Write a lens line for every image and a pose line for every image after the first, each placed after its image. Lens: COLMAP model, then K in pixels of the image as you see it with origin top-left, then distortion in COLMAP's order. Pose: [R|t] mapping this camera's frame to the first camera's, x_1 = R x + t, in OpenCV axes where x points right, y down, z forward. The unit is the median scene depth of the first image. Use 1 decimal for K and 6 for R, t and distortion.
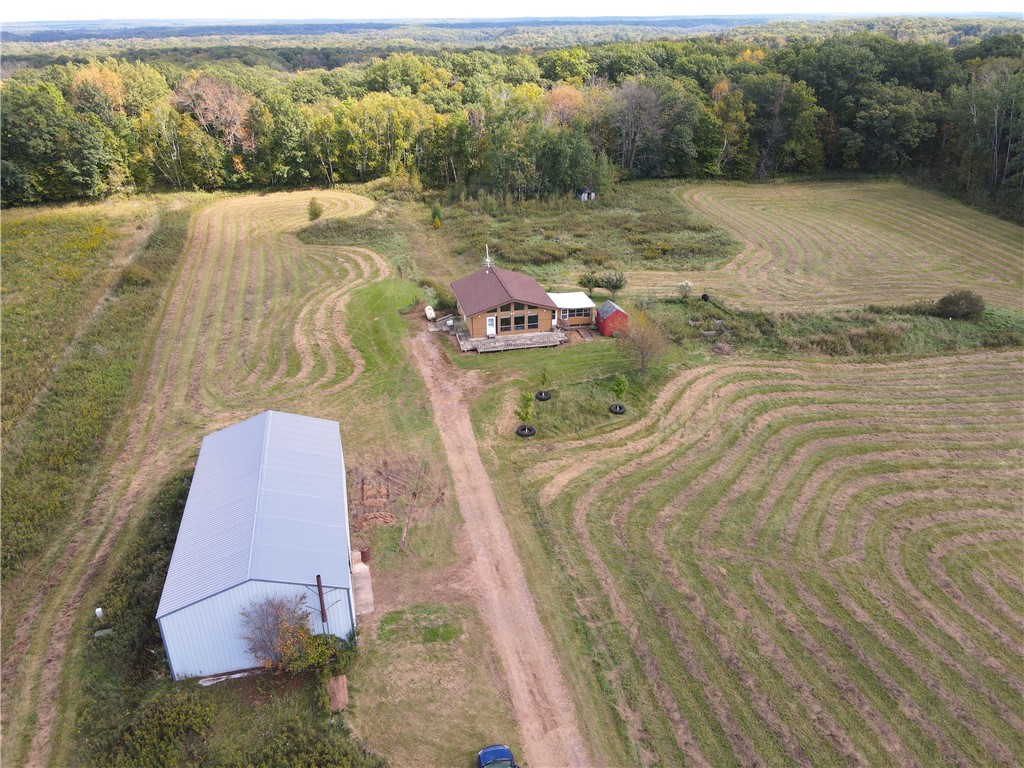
lens RADIAL K [[749.1, 0, 508.0], [0, 749.1, 387.1], [0, 0, 1]] dist [0.018879, -0.000714]
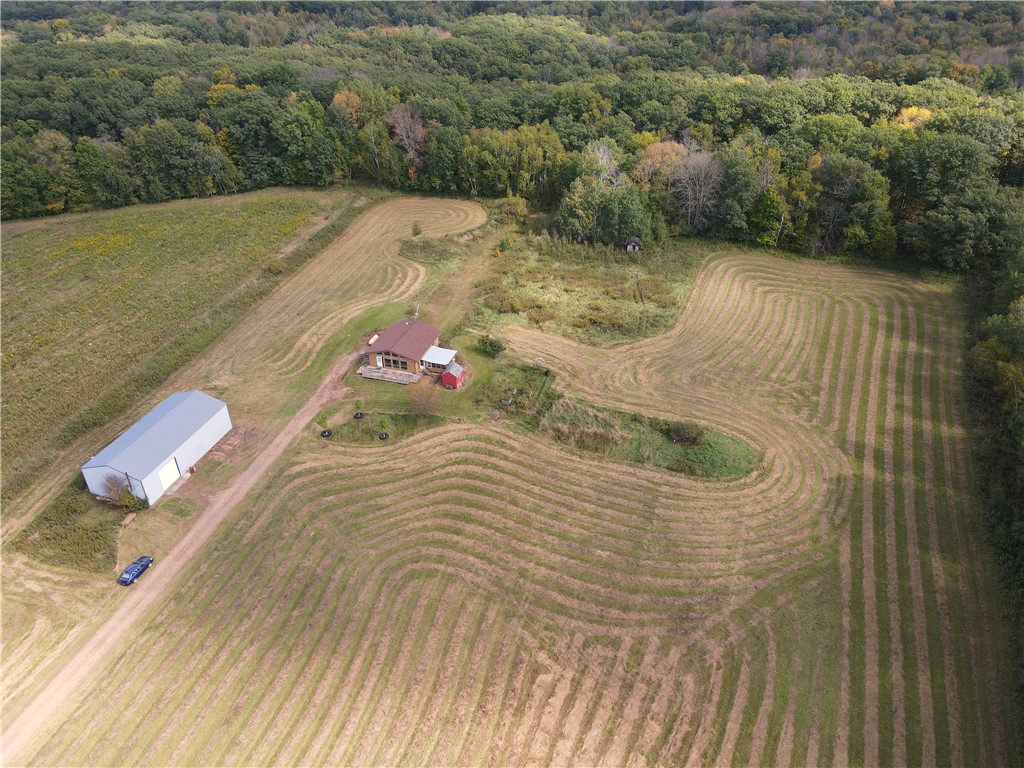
lens RADIAL K [[749.1, 0, 508.0], [0, 749.1, 387.1], [0, 0, 1]] dist [0.018879, -0.000714]
pose [[0.866434, 0.269492, -0.420317, 0.679753], [-0.217486, 0.961472, 0.168140, -0.268462], [0.449435, -0.054270, 0.891663, -0.245373]]
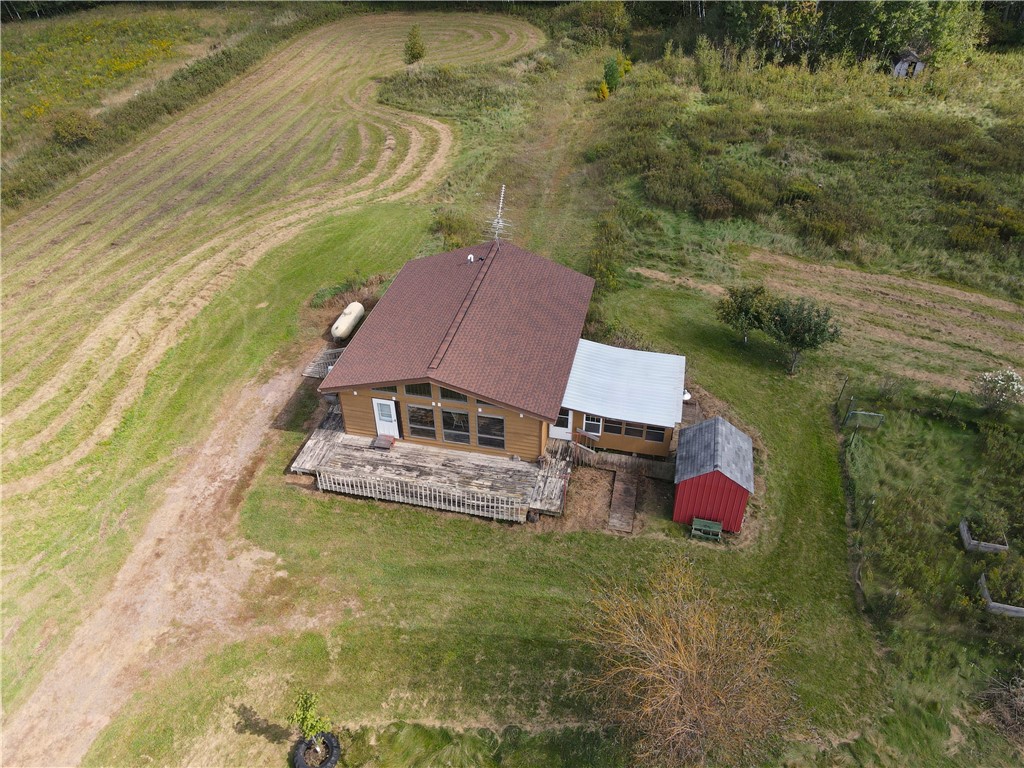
lens RADIAL K [[749.1, 0, 508.0], [0, 749.1, 387.1], [0, 0, 1]] dist [0.018879, -0.000714]
pose [[0.902949, 0.260510, -0.341786, 0.124525], [-0.185707, 0.953758, 0.236345, -0.150988], [0.387551, -0.149936, 0.909573, 0.490277]]
